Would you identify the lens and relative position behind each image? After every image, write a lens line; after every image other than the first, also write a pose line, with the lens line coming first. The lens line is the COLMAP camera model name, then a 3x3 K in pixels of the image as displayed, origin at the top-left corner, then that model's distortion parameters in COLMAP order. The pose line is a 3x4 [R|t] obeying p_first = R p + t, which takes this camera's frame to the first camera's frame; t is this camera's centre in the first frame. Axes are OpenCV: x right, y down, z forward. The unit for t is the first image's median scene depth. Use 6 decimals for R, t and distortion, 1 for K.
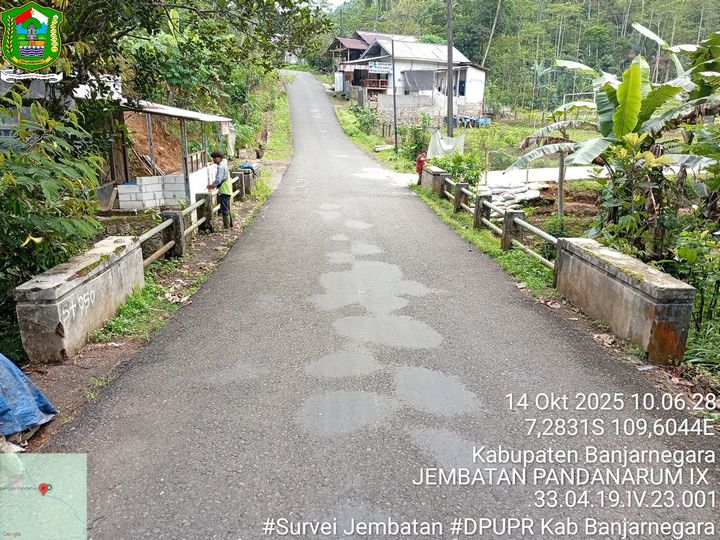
lens RADIAL K [[552.1, 0, 360.0], [0, 552.1, 270.0], [0, 0, 1]] dist [0.122265, -0.247876]
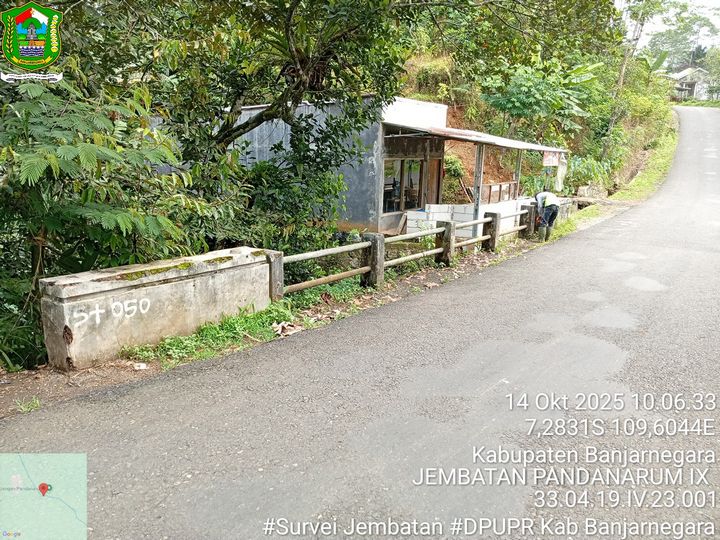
lens RADIAL K [[552.1, 0, 360.0], [0, 552.1, 270.0], [0, 0, 1]] dist [0.122265, -0.247876]
pose [[0.785230, 0.137867, -0.603660, 0.110613], [-0.182519, 0.983118, -0.012887, -0.021025], [0.591692, 0.120299, 0.797138, 0.190334]]
